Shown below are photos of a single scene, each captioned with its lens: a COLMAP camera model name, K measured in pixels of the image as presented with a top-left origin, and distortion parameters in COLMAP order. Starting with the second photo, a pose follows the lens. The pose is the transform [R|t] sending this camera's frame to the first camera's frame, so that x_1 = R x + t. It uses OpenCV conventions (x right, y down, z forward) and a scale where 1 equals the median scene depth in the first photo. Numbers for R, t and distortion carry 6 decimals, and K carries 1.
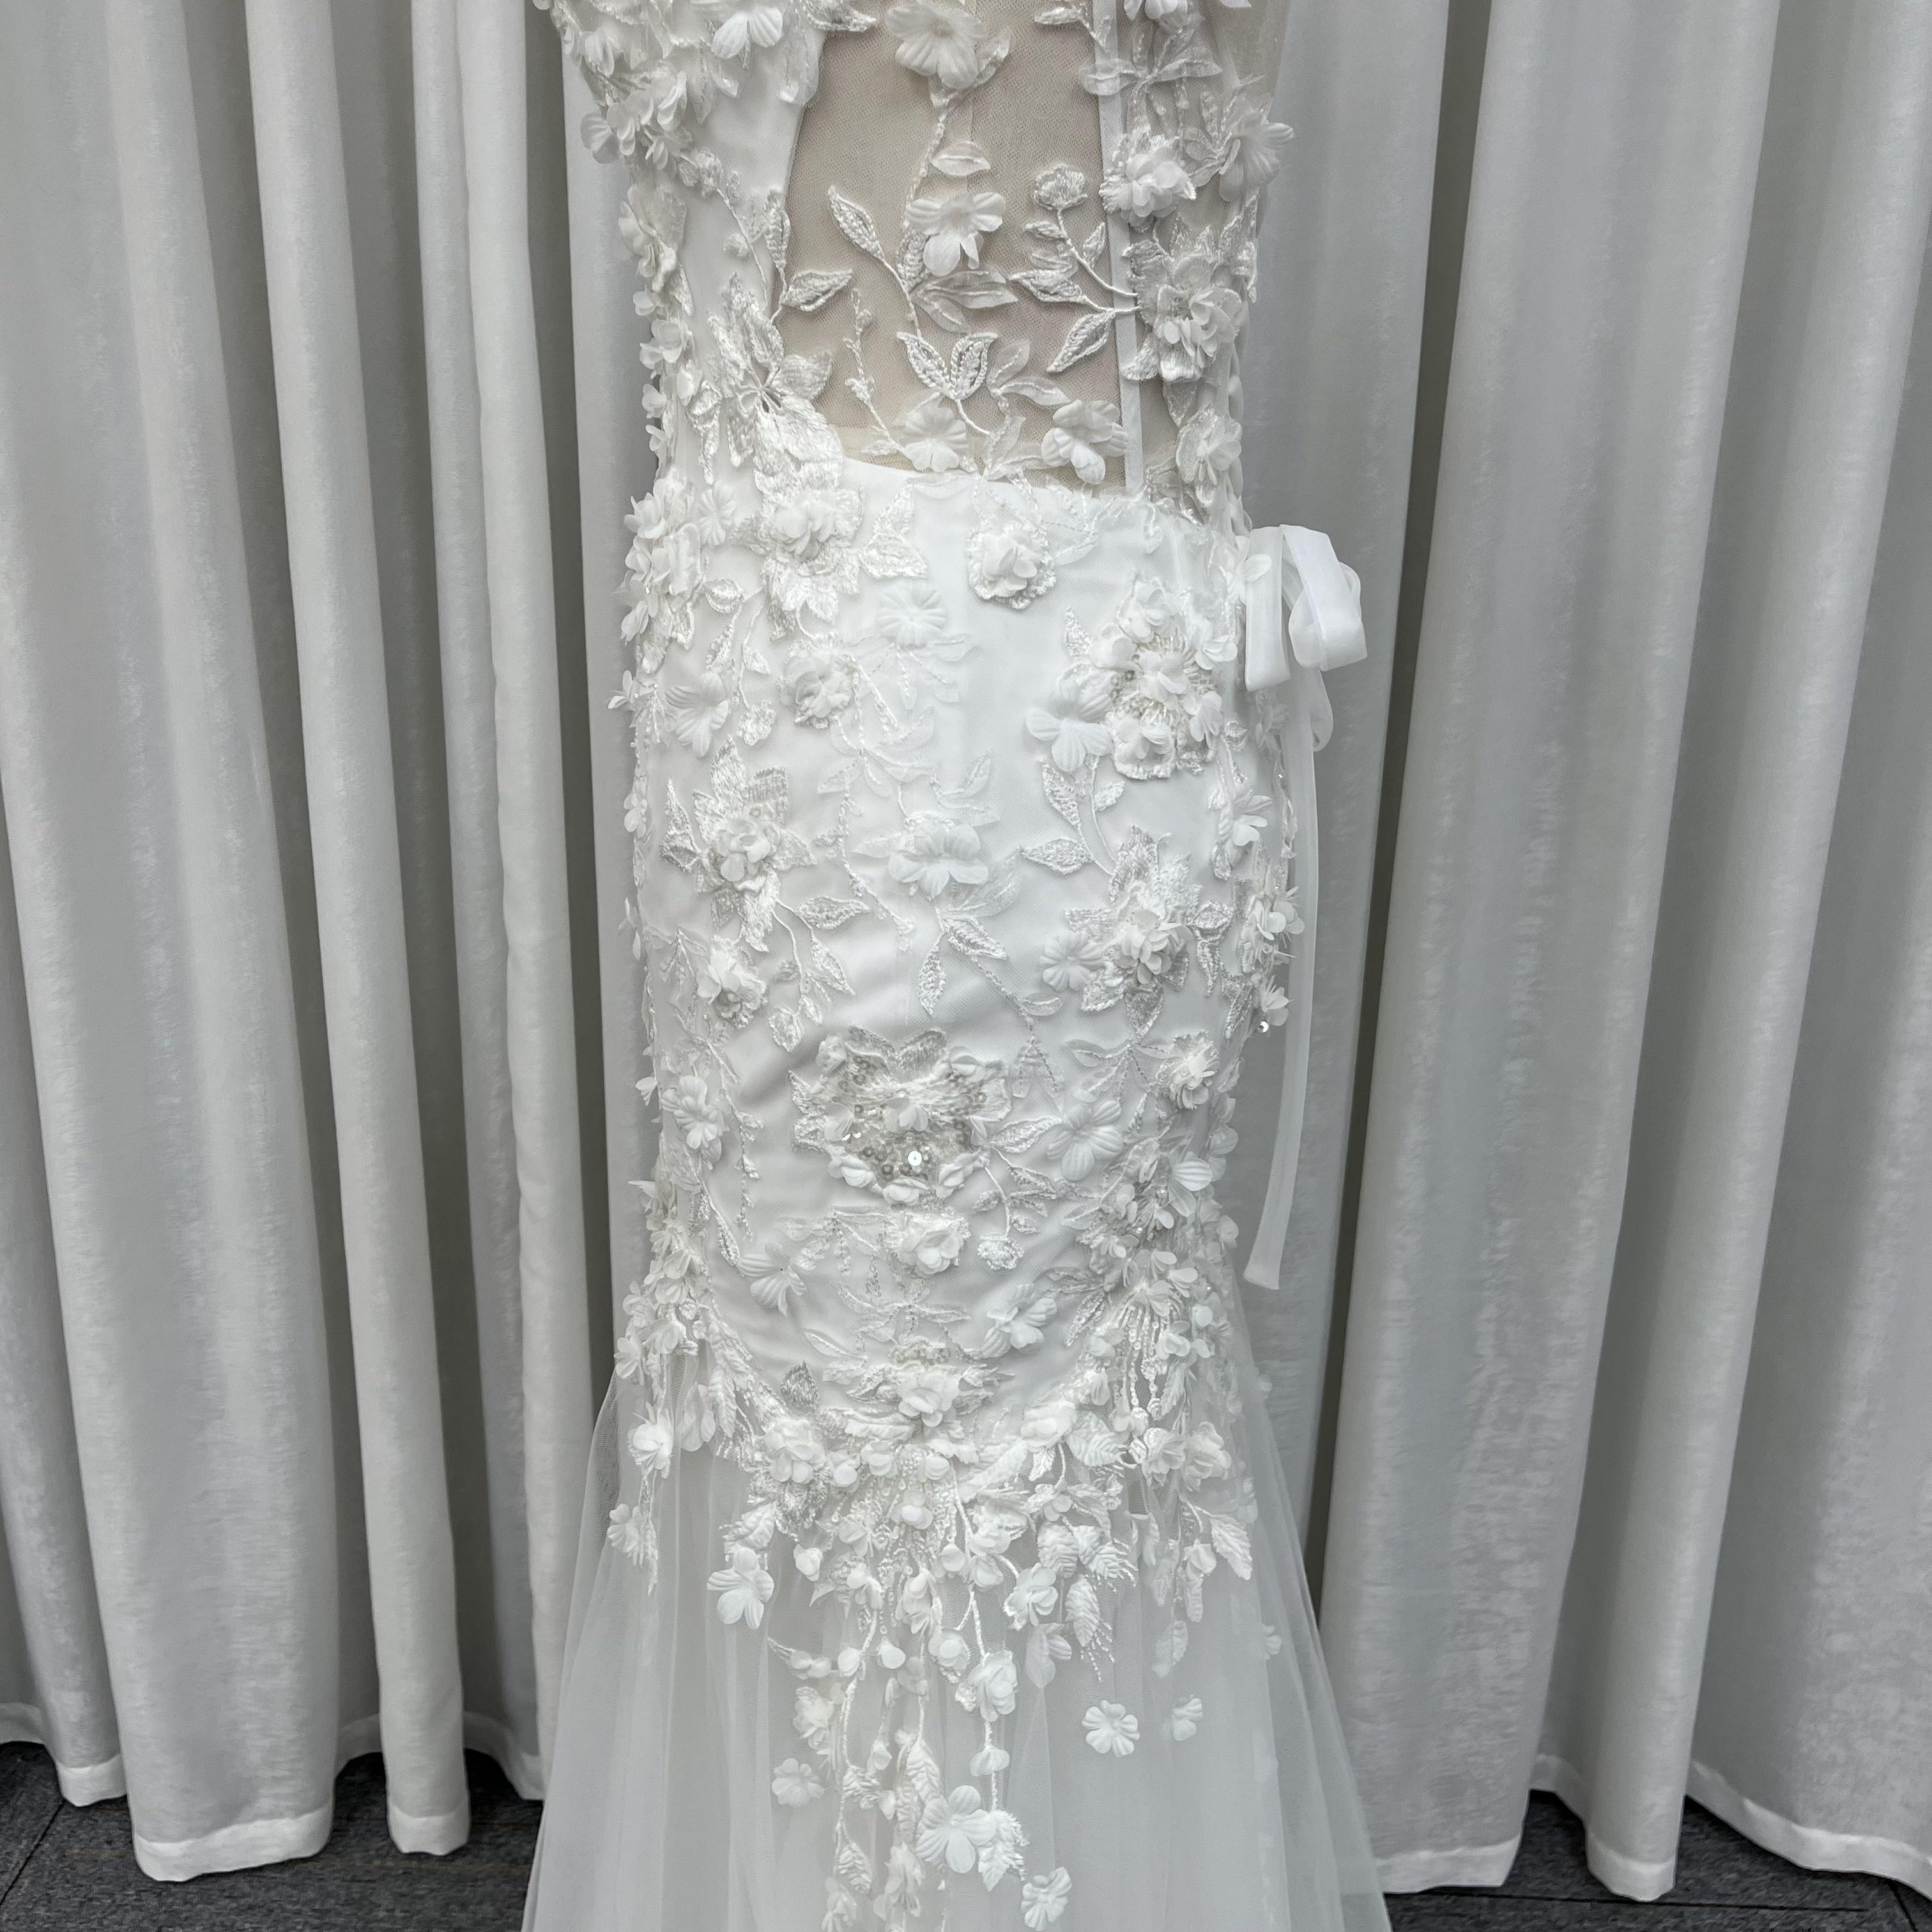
lens RADIAL K [[1961.1, 0, 952.3], [0, 1961.1, 969.3], [0, 0, 1]] dist [0.094360, -0.161249]
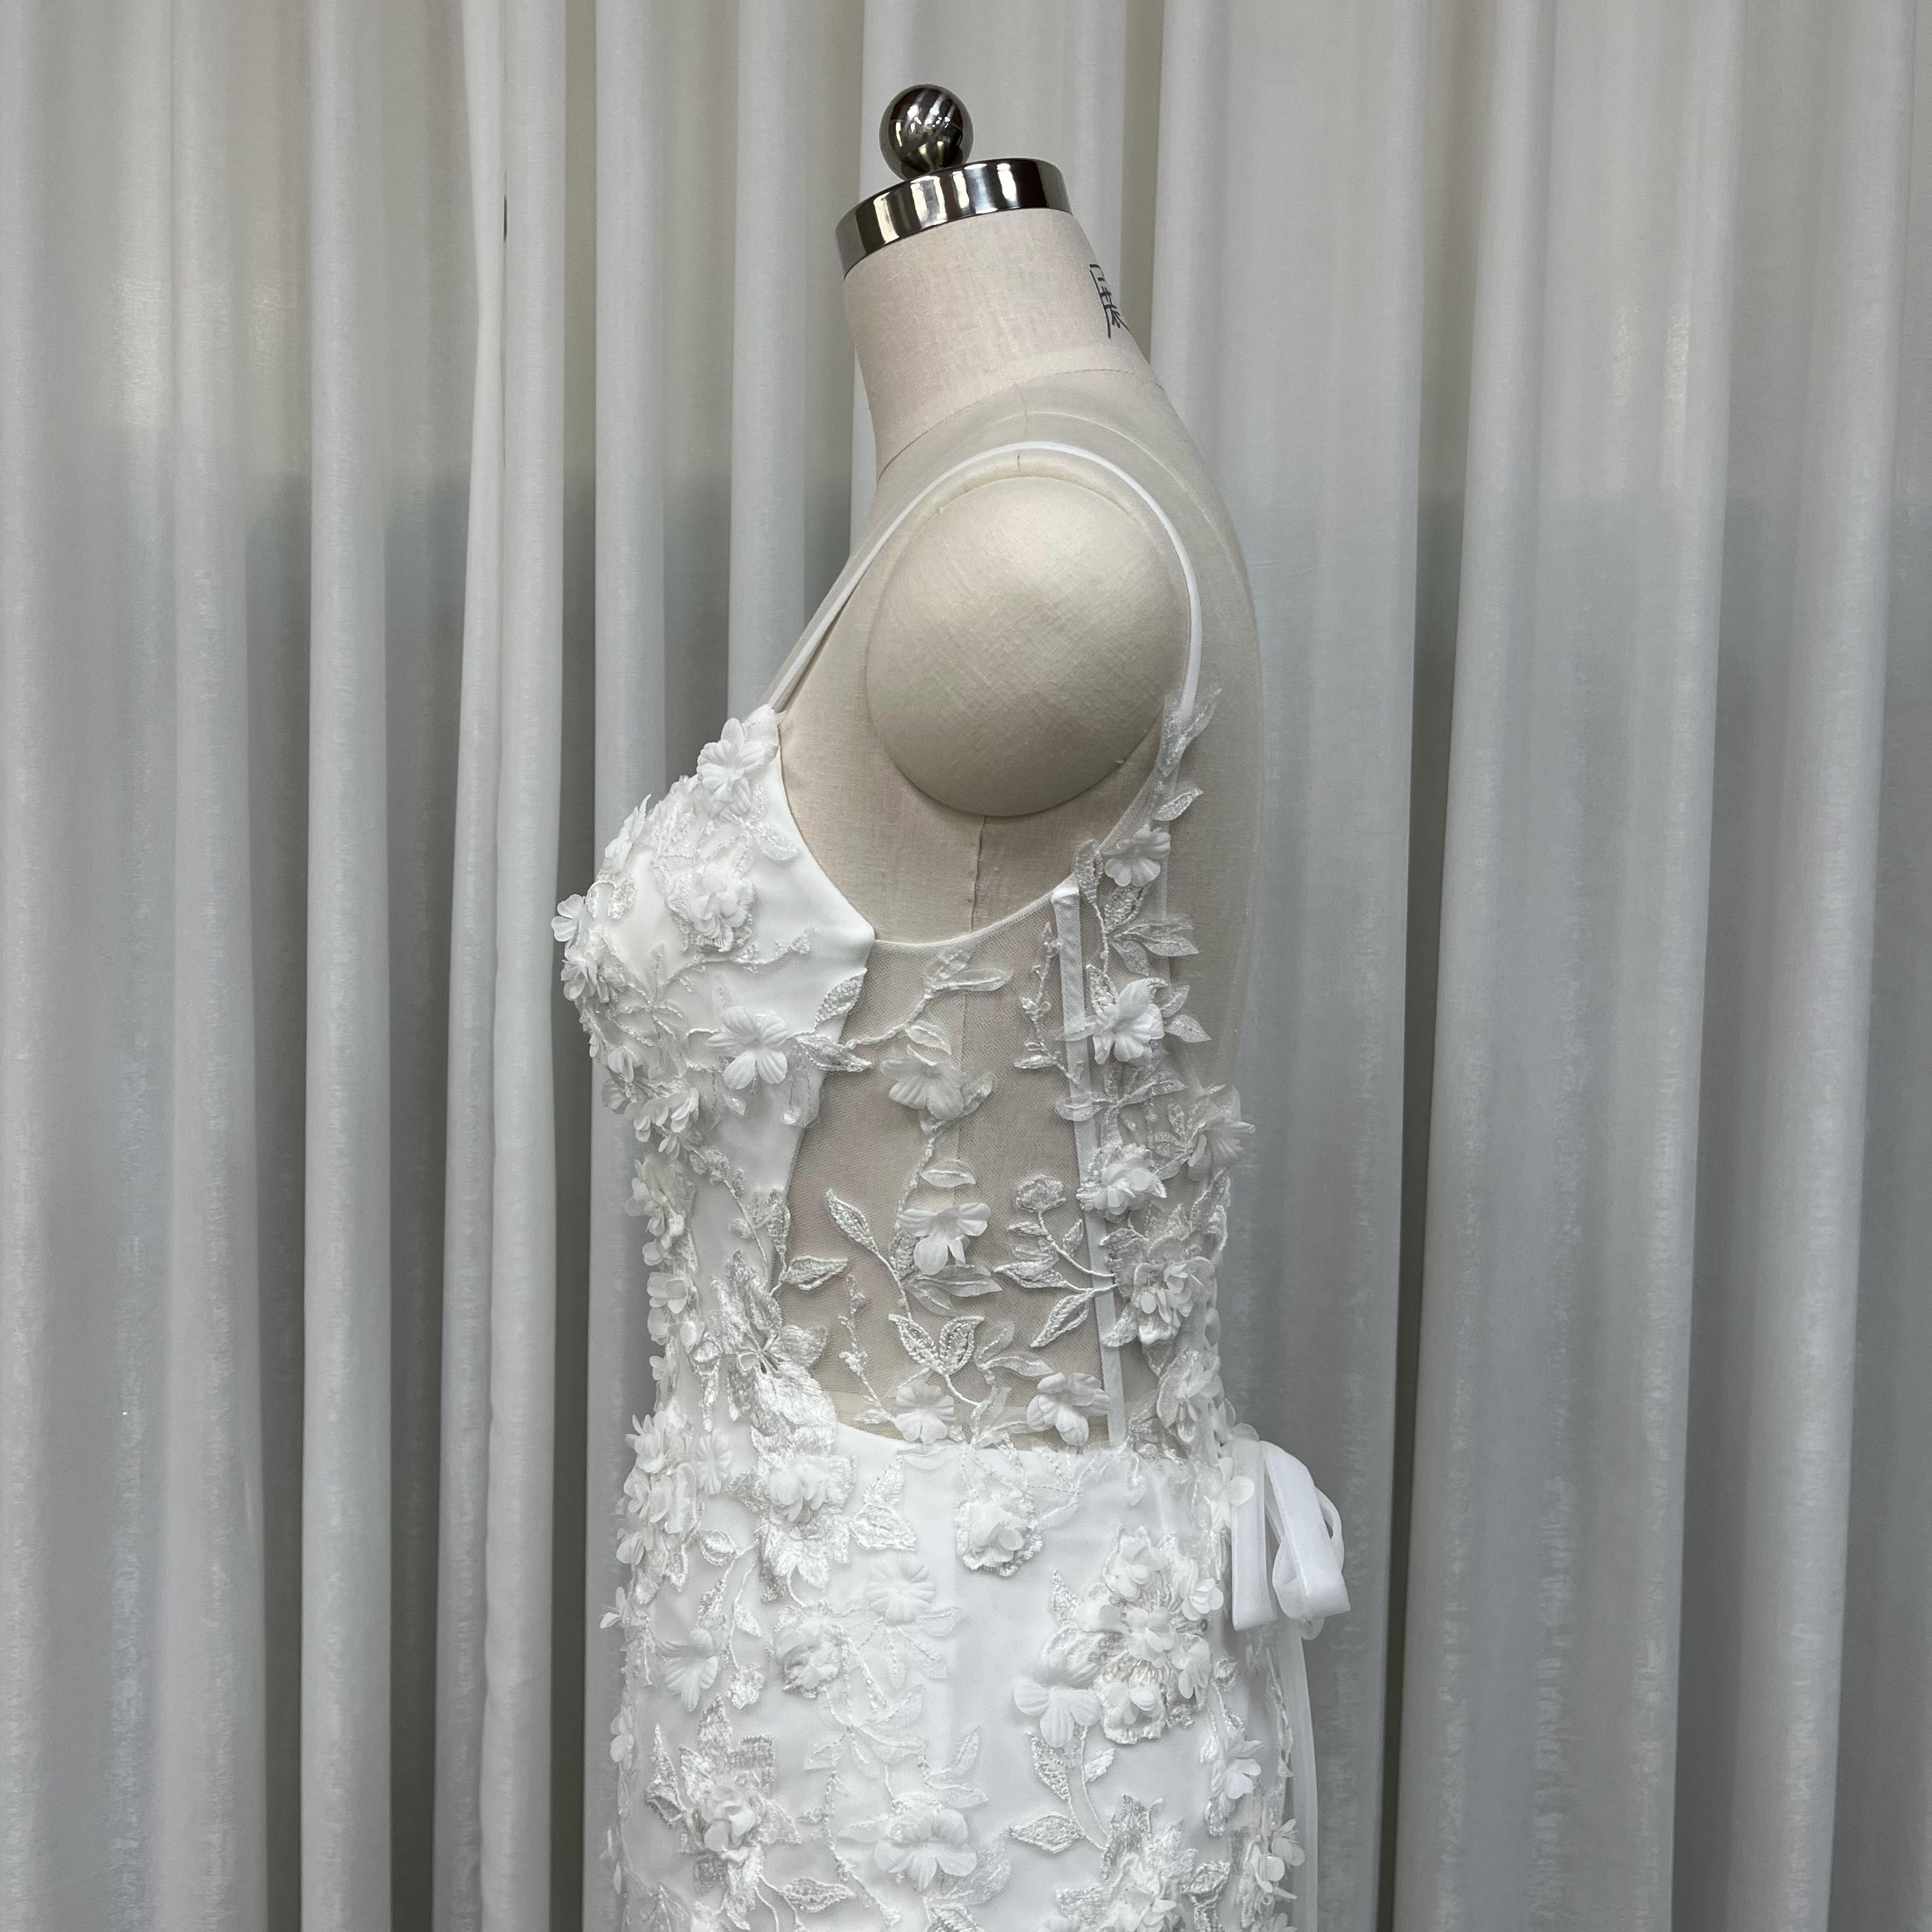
lens RADIAL K [[2007.8, 0, 962.9], [0, 2007.8, 926.1], [0, 0, 1]] dist [-0.006912, 0.015838]
pose [[1.000000, -0.000074, -0.000254, 0.011685], [0.000003, 0.962932, -0.269744, -0.223896], [0.000265, 0.269744, 0.962932, -0.088846]]
